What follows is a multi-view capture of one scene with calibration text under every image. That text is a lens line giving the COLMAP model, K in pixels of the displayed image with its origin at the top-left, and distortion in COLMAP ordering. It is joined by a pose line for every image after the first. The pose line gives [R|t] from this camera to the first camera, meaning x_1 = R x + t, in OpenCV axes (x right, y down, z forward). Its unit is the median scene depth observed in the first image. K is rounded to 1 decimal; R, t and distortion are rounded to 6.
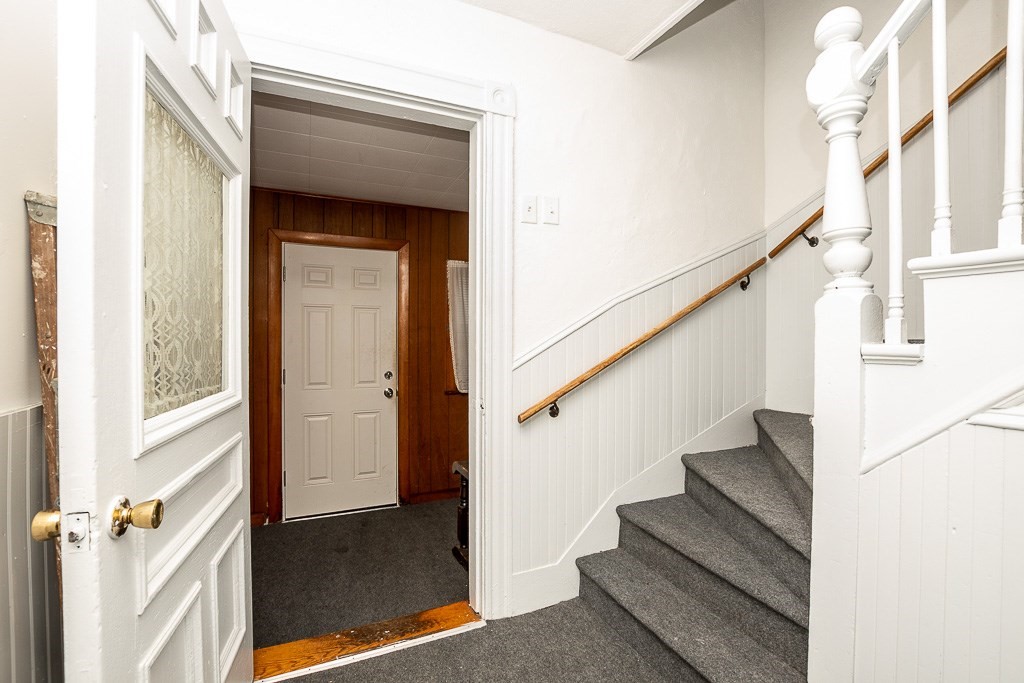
lens RADIAL K [[452.6, 0, 511.7], [0, 452.6, 341.0], [0, 0, 1]] dist [-0.027711, 0.000166]
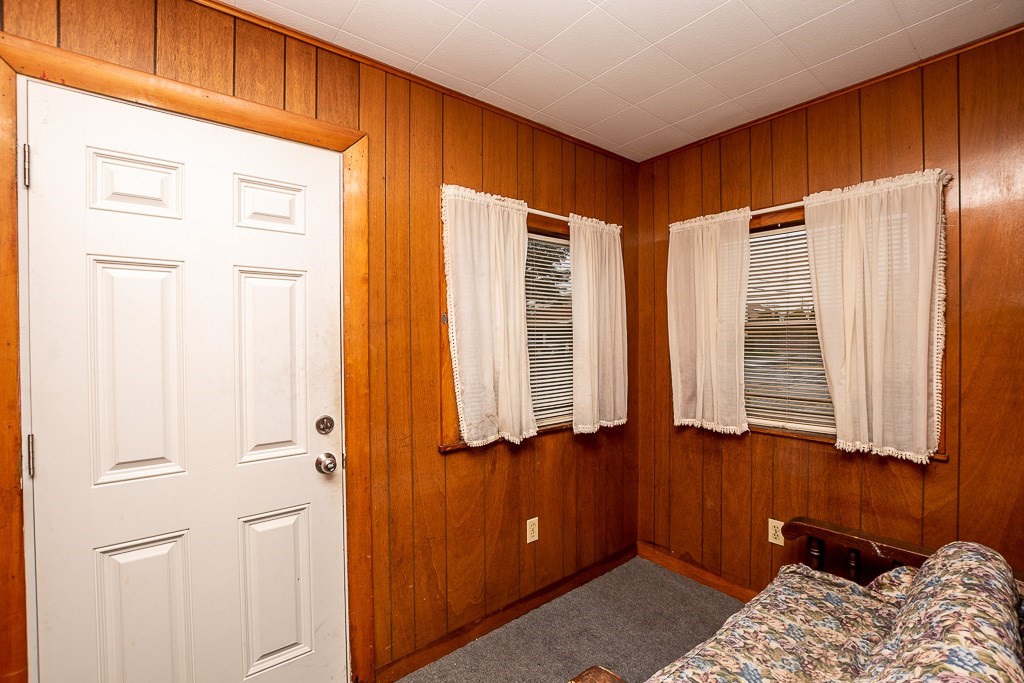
lens RADIAL K [[452.6, 0, 513.8], [0, 452.6, 342.4], [0, 0, 1]] dist [-0.027711, 0.000166]
pose [[0.964863, -0.010679, 0.262538, -0.206364], [0.008351, 0.999915, 0.009980, -0.009545], [-0.262622, -0.007437, 0.964870, 0.514021]]
